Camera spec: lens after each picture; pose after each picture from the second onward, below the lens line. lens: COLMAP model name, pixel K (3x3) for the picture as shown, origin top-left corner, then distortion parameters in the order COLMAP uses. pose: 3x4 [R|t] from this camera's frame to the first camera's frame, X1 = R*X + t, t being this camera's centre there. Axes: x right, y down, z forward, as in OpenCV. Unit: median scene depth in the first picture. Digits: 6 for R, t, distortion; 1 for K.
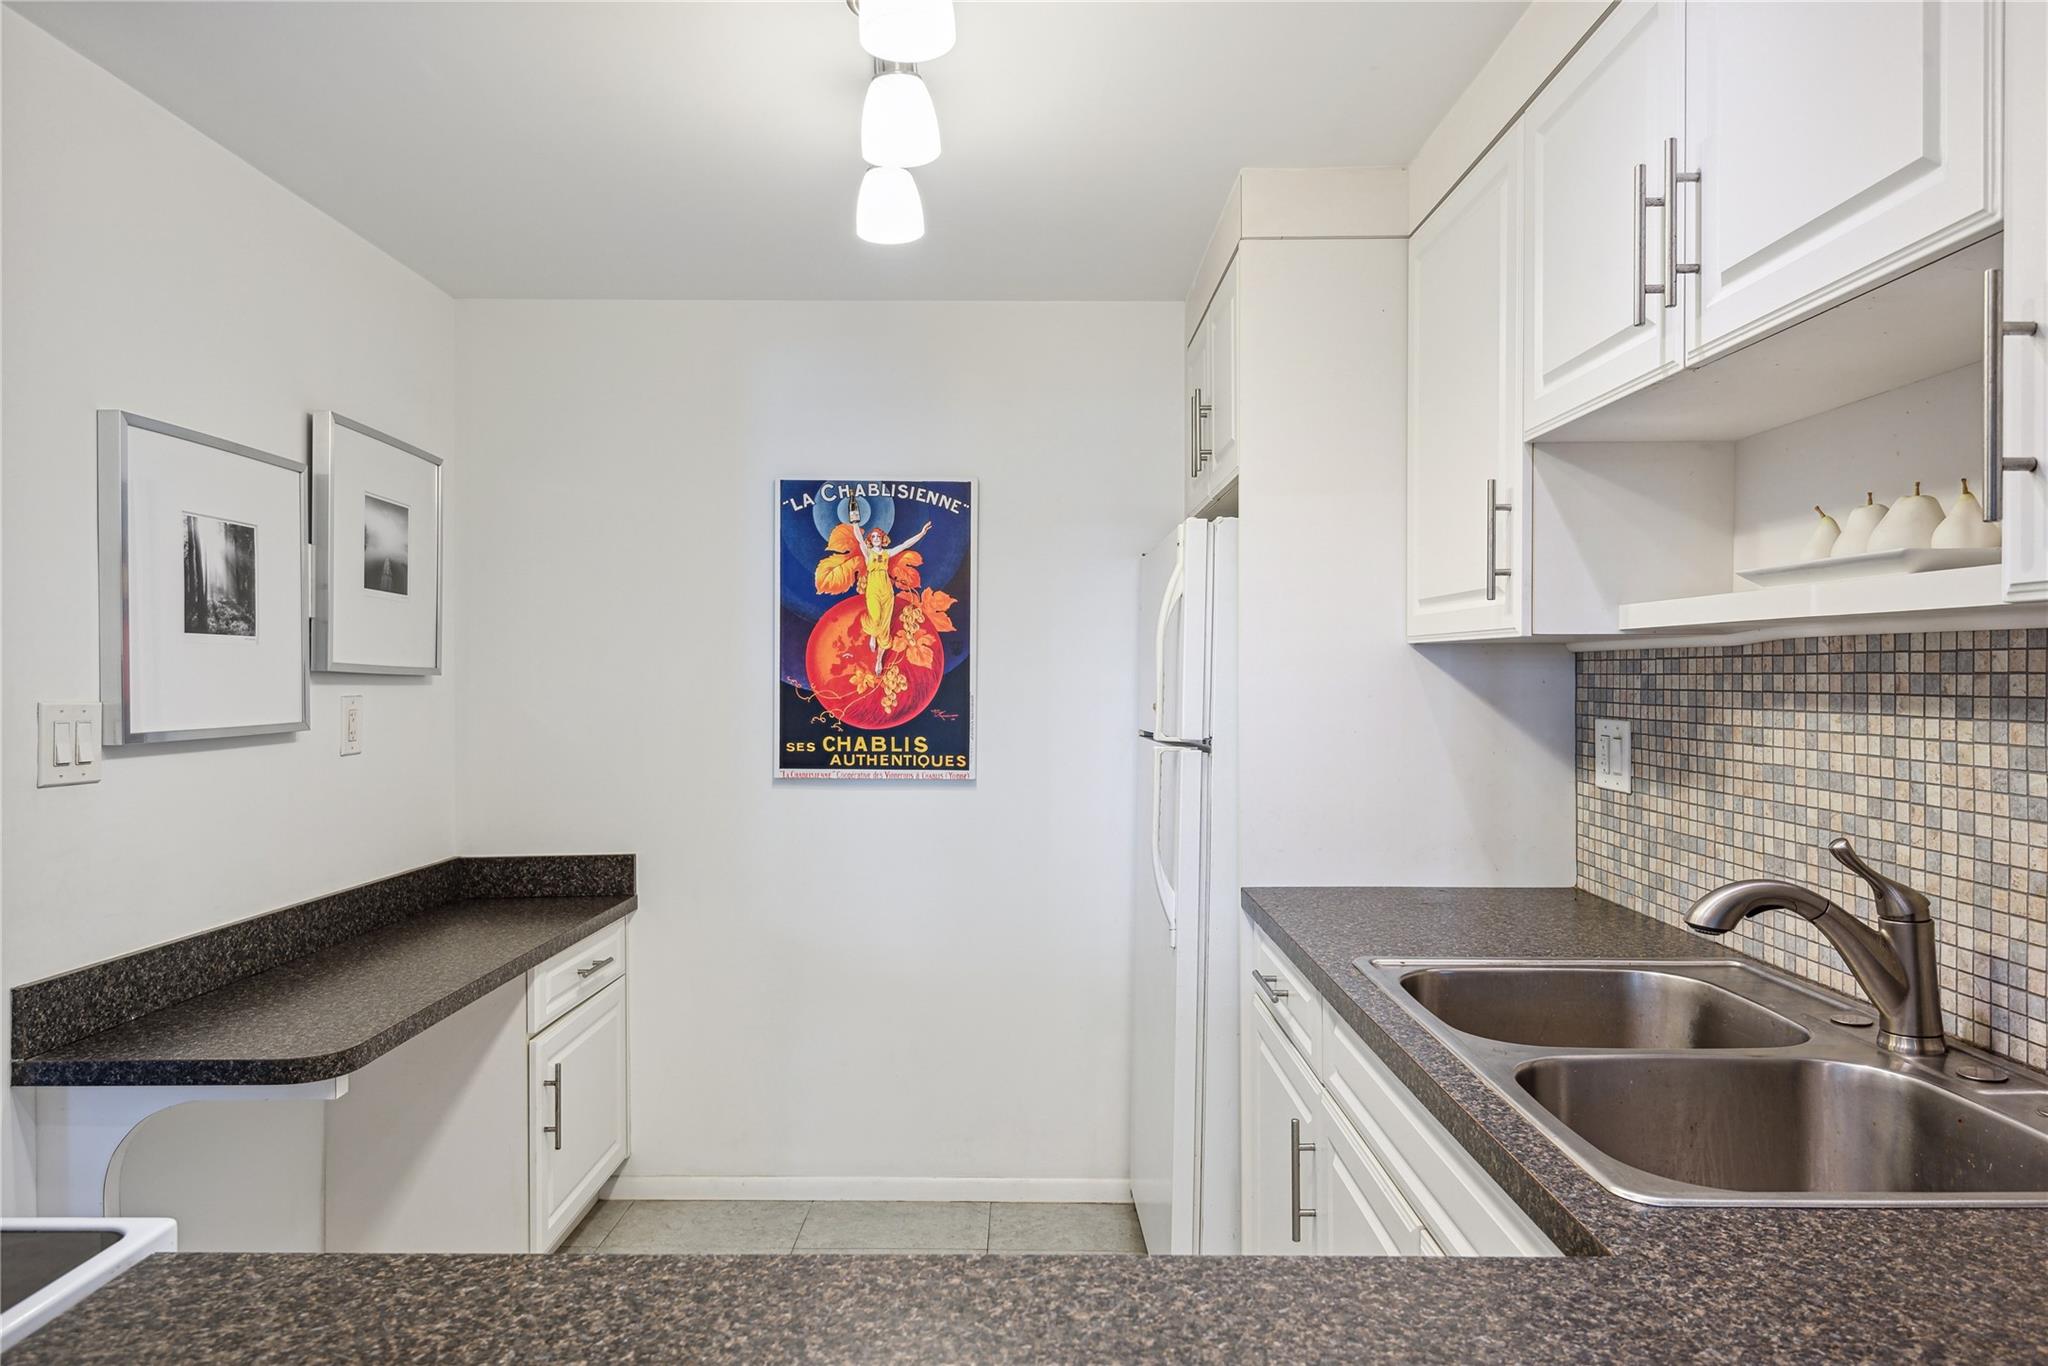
lens RADIAL K [[1259.5, 0, 1024.0], [0, 1259.5, 683.0], [0, 0, 1]] dist [0.006147, -0.000662]
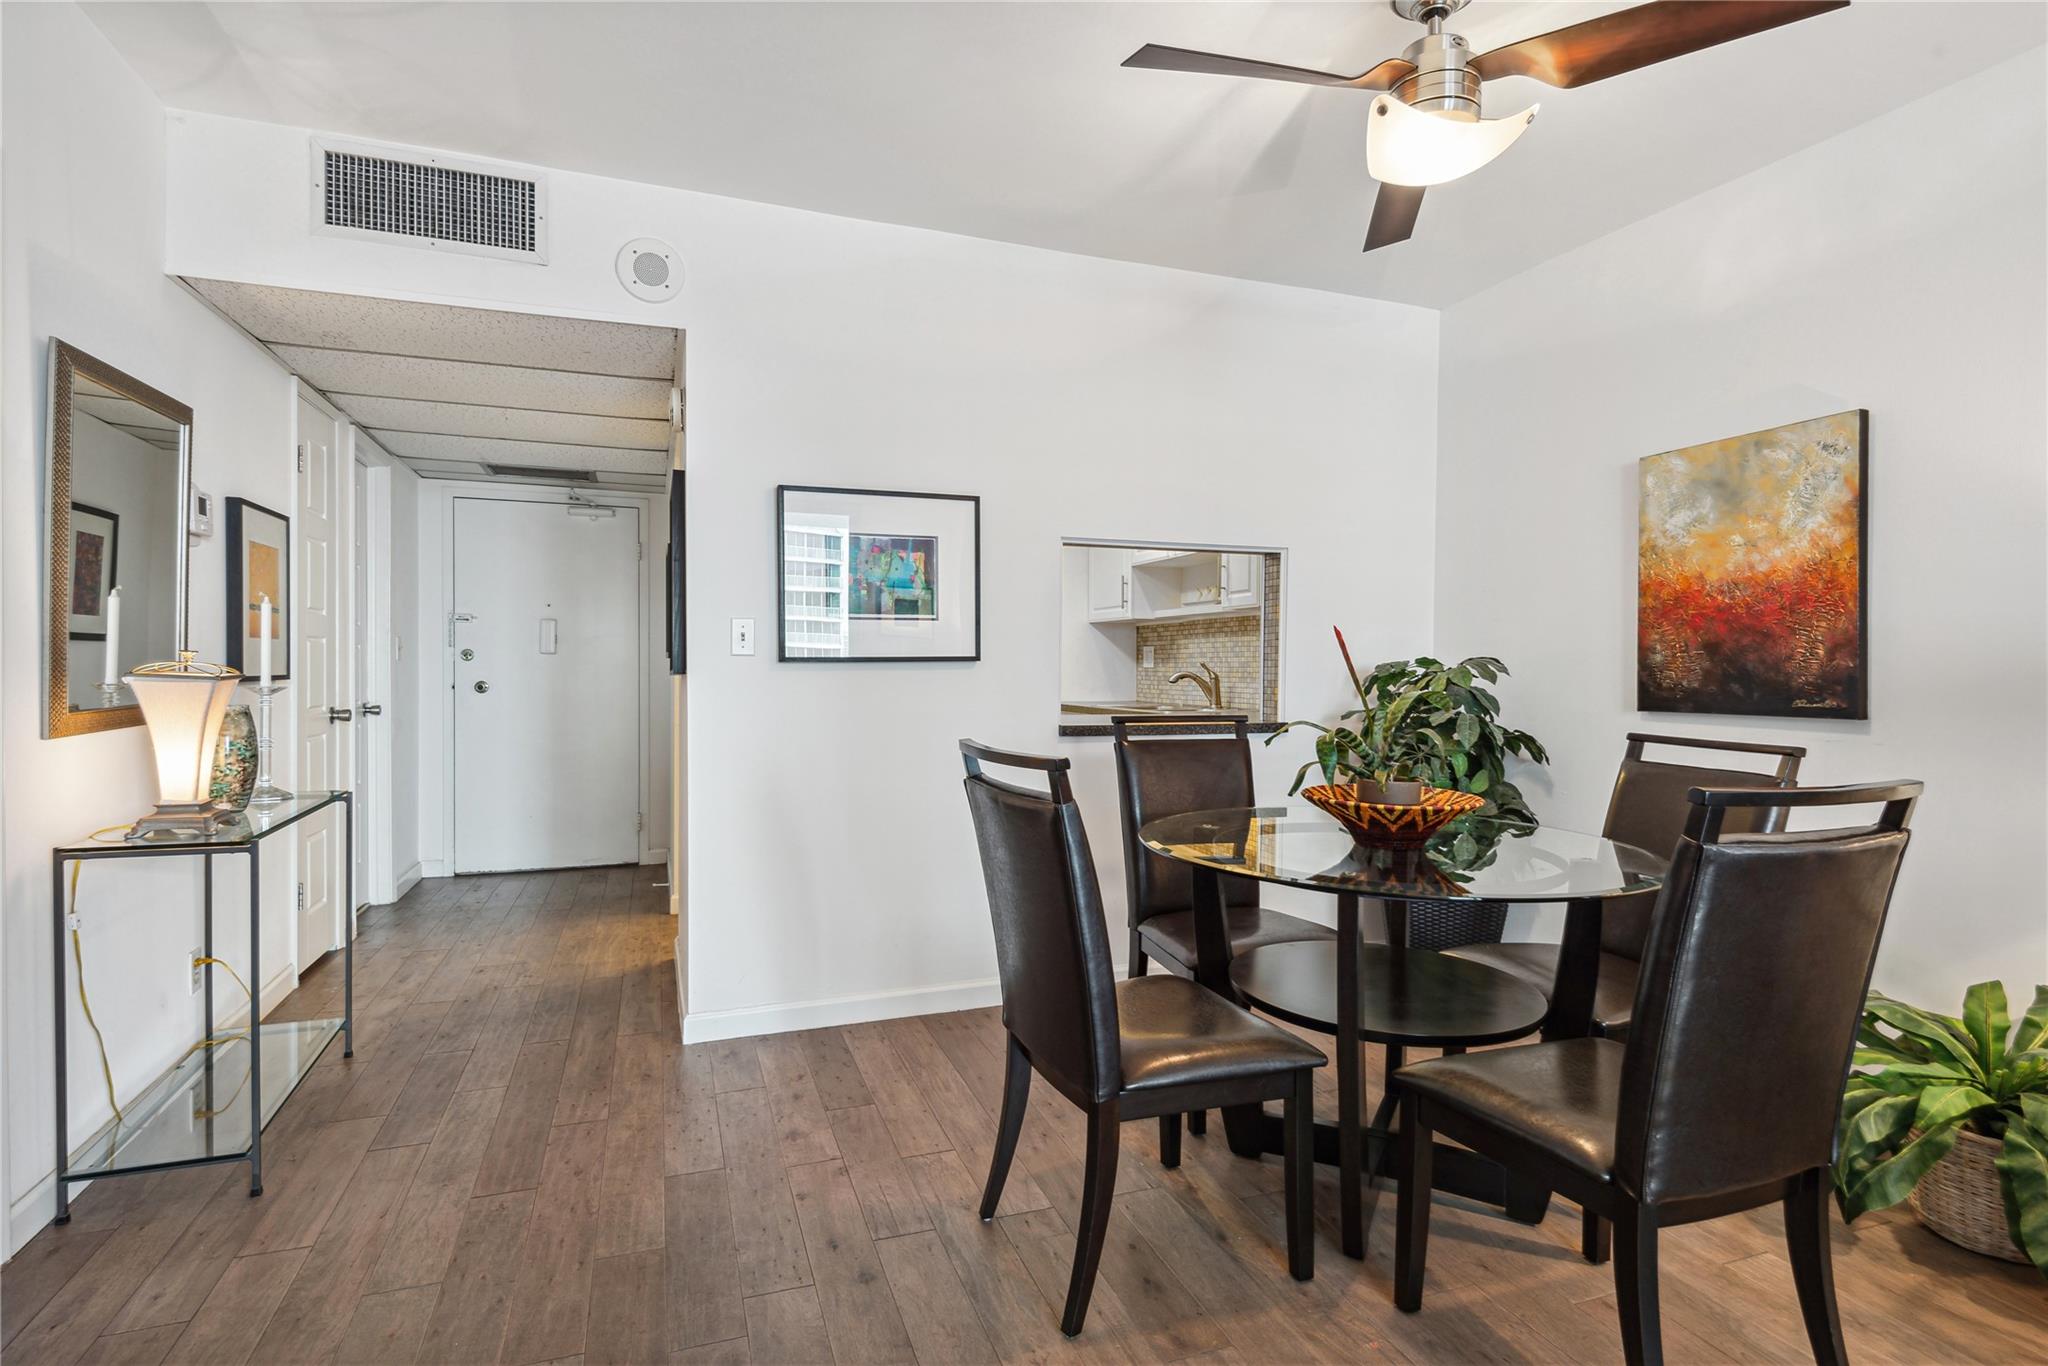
lens RADIAL K [[1012.8, 0, 1024.0], [0, 1012.8, 683.0], [0, 0, 1]] dist [0.000762, -0.000371]
pose [[0.935351, -0.002794, 0.353709, -0.542651], [0.000392, 0.999976, 0.006860, 0.075185], [-0.353720, -0.006278, 0.935330, -0.953840]]
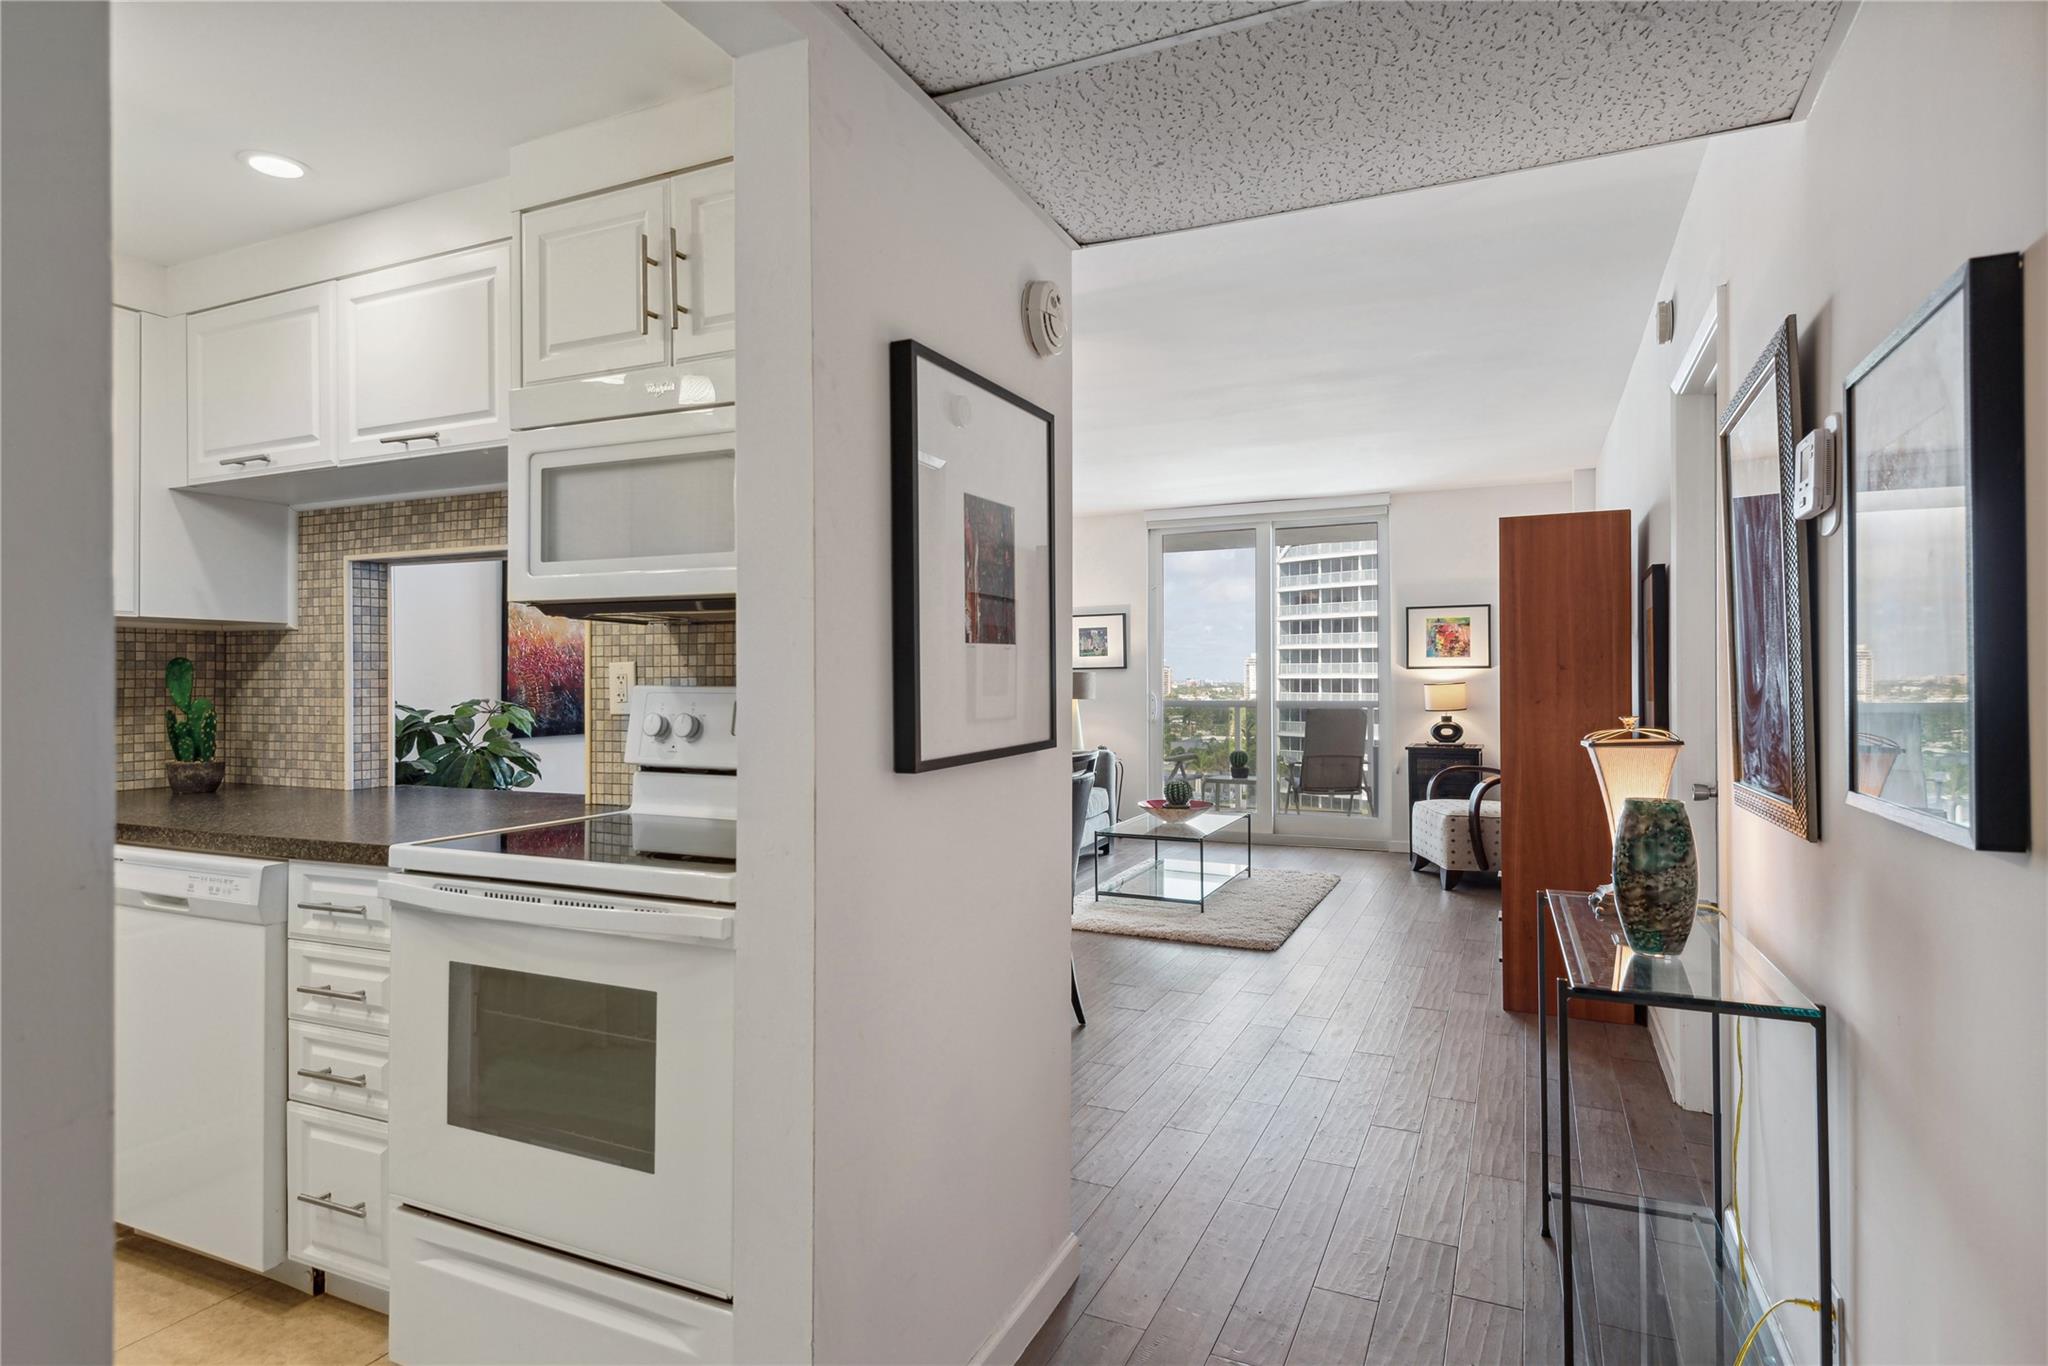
lens RADIAL K [[1116.1, 0, 1026.4], [0, 1116.1, 671.5], [0, 0, 1]] dist [0.024009, -0.000204]
pose [[-0.908435, -0.001007, 0.418026, -0.797092], [0.001415, 0.999984, 0.005485, 0.018826], [-0.418024, 0.005574, -0.908419, 0.728056]]
